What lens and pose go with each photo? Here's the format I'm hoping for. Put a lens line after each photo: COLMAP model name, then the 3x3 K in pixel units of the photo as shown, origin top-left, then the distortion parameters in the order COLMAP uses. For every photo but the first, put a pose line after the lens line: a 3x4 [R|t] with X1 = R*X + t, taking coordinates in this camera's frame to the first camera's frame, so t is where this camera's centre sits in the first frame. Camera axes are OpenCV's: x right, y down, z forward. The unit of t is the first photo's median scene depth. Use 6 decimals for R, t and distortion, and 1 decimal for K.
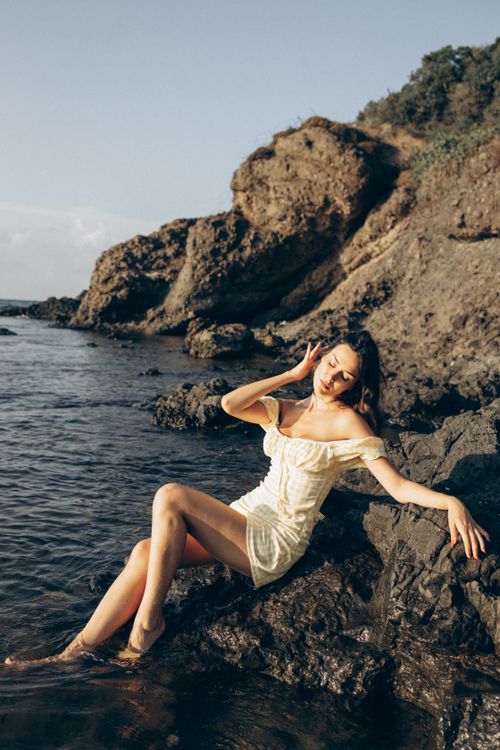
lens RADIAL K [[748.8, 0, 250.0], [0, 748.8, 375.0], [0, 0, 1]] dist [0.009448, 0.018953]
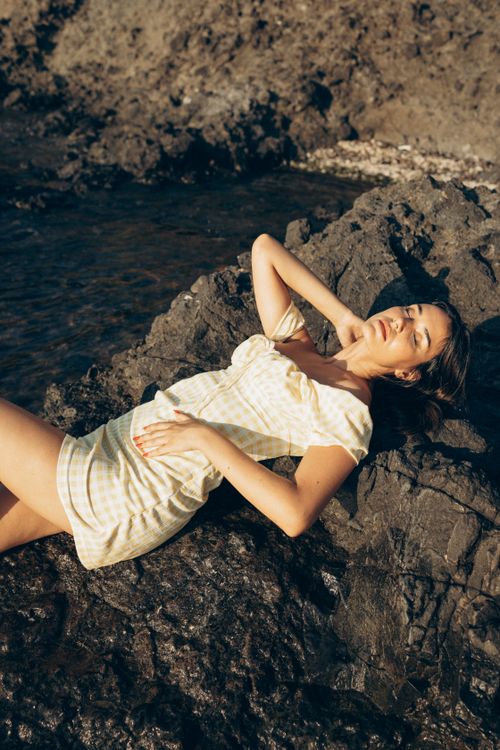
lens RADIAL K [[748.8, 0, 250.0], [0, 748.8, 375.0], [0, 0, 1]] dist [0.009448, 0.018953]
pose [[0.917400, -0.168308, 0.360623, -0.020107], [0.030230, 0.933021, 0.358551, -0.022598], [-0.396816, -0.318033, 0.861041, 0.118643]]
